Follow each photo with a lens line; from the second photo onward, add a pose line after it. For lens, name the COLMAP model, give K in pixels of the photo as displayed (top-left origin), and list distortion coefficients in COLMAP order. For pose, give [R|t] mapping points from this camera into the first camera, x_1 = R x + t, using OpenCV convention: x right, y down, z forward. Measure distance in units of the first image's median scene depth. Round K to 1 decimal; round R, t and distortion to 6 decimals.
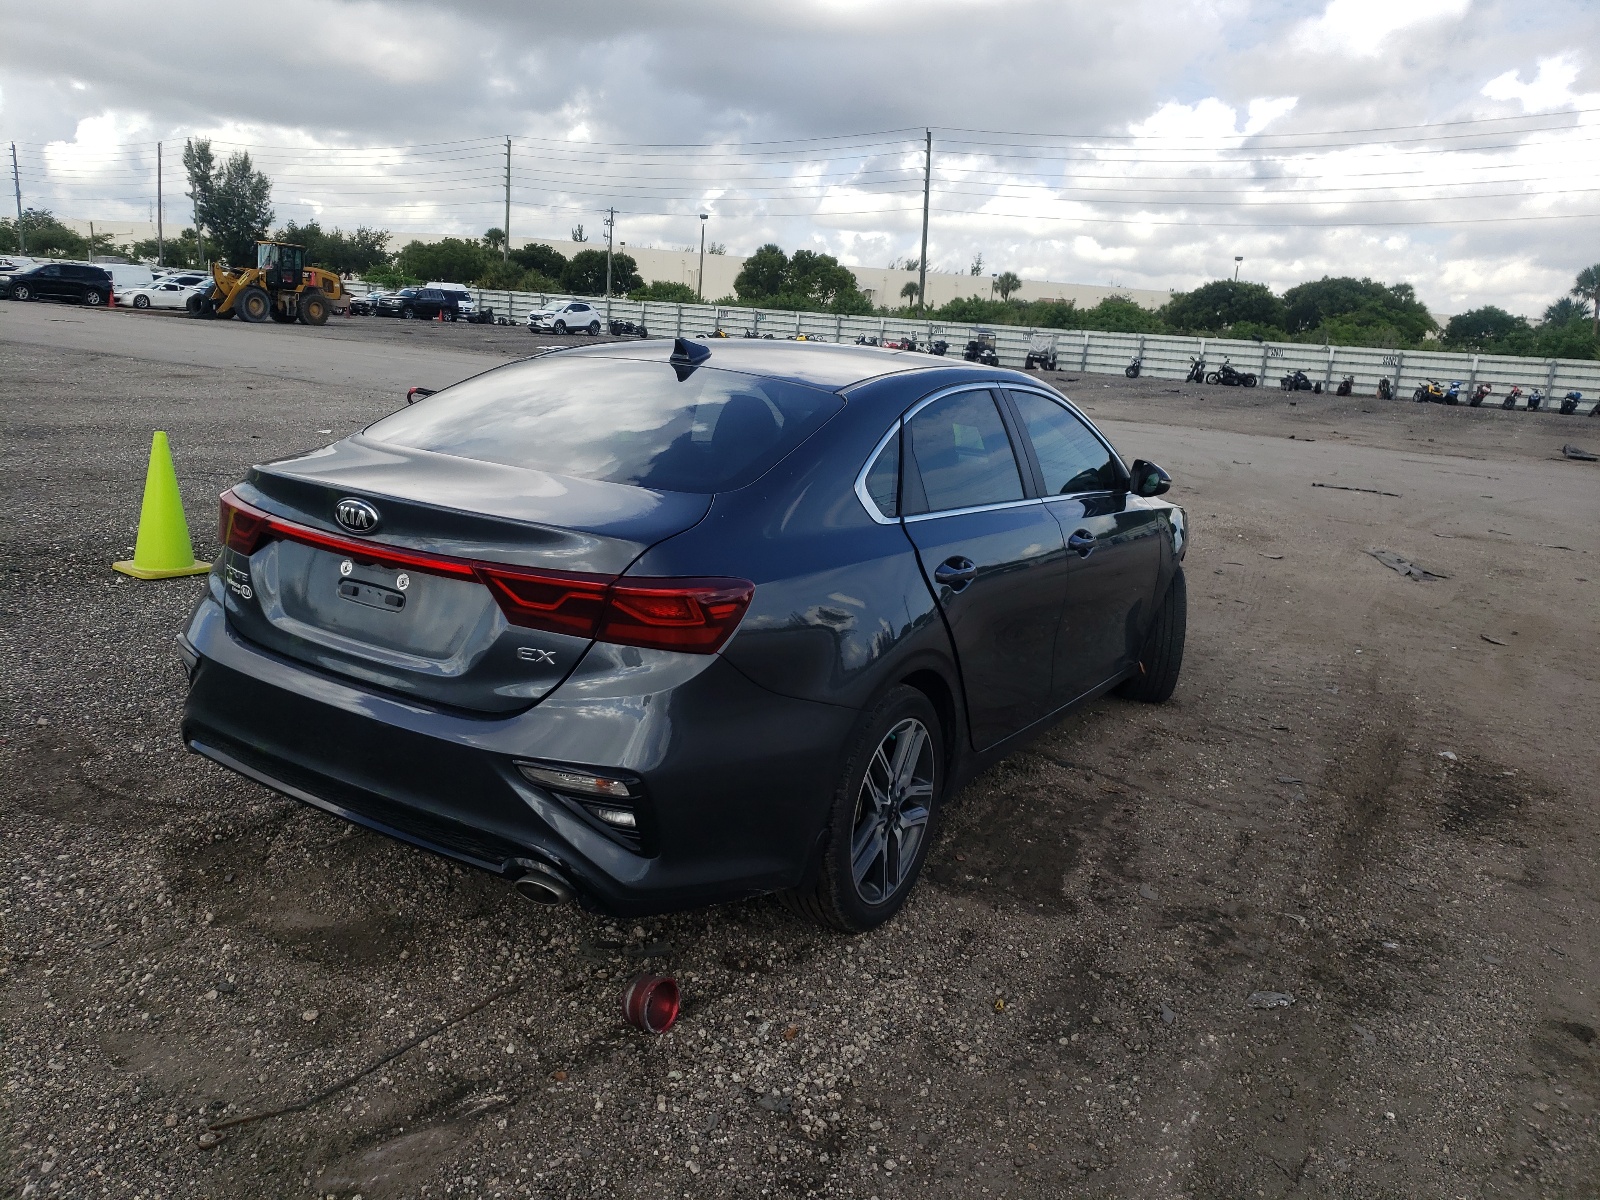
lens RADIAL K [[1333.1, 0, 710.9], [0, 1333.1, 598.1], [0, 0, 1]] dist [-0.031723, 0.105663]
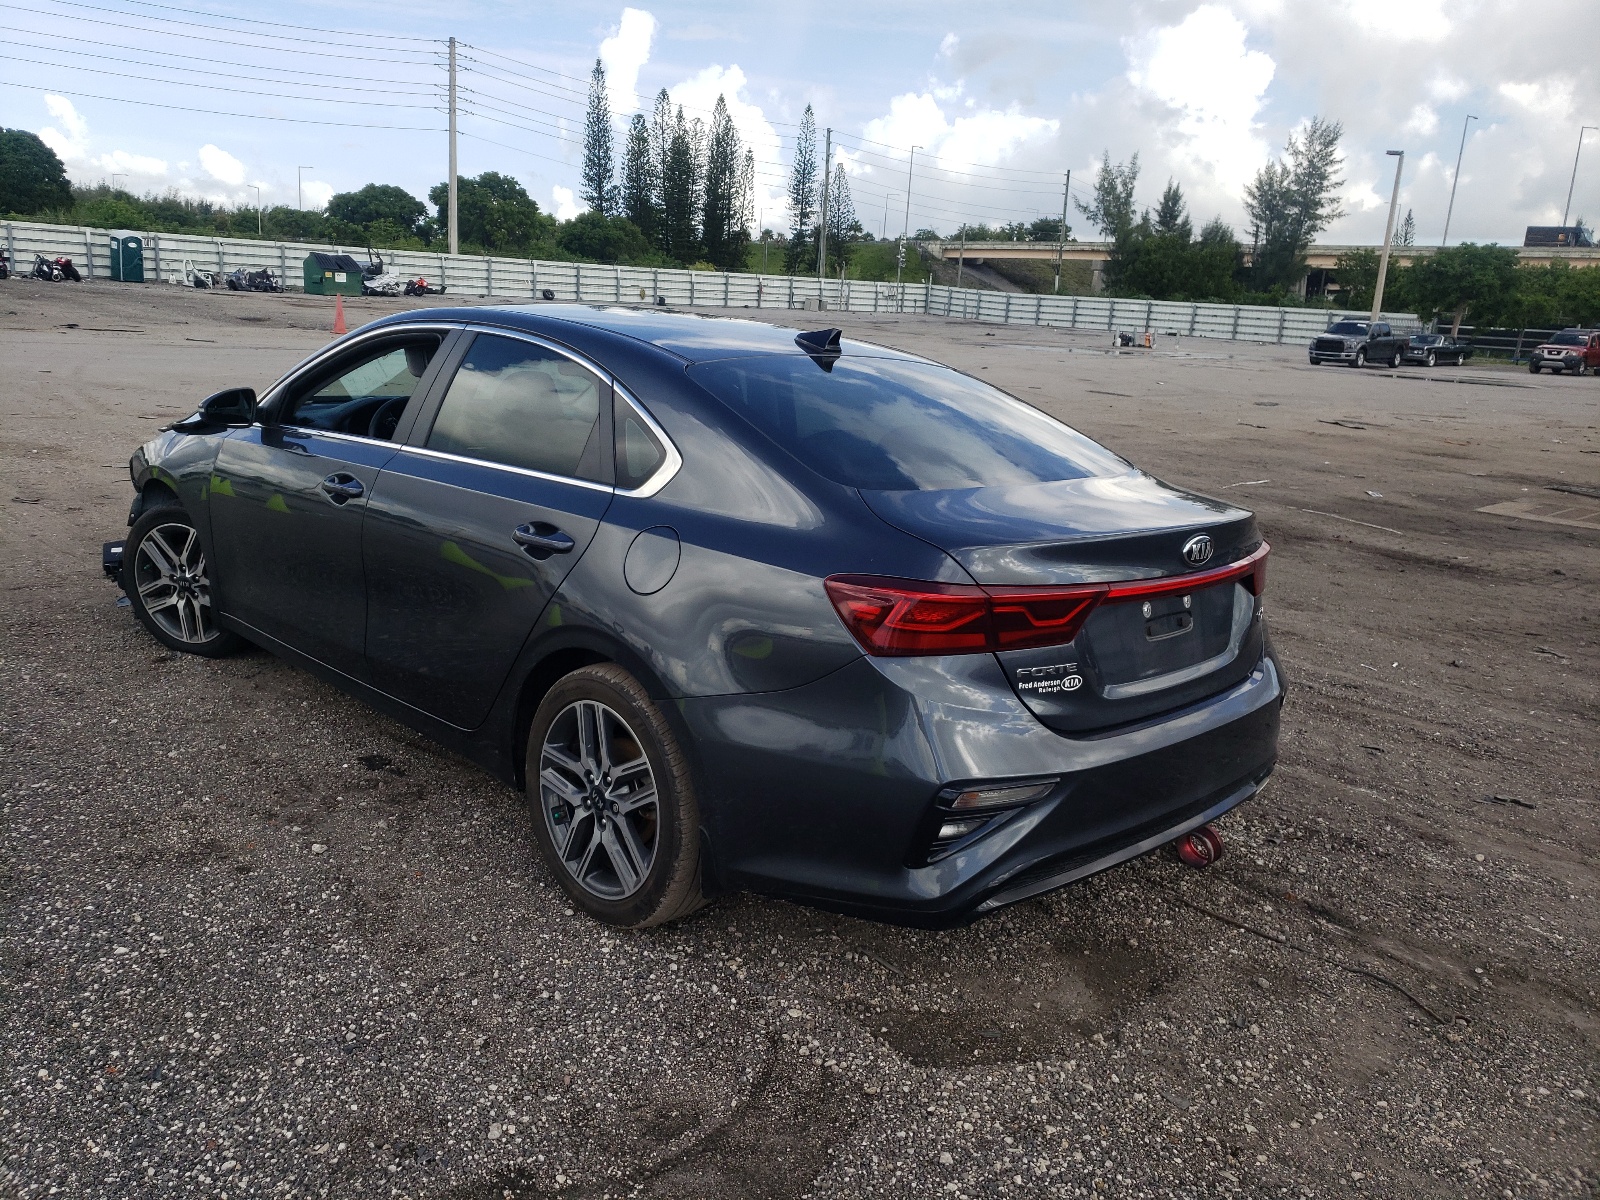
lens RADIAL K [[1333.1, 0, 710.9], [0, 1333.1, 598.1], [0, 0, 1]] dist [-0.031723, 0.105663]
pose [[0.207574, -0.280603, 0.937110, -1.100423], [0.155859, 0.955225, 0.251504, -0.279572], [-0.965723, 0.093851, 0.242014, 0.946163]]
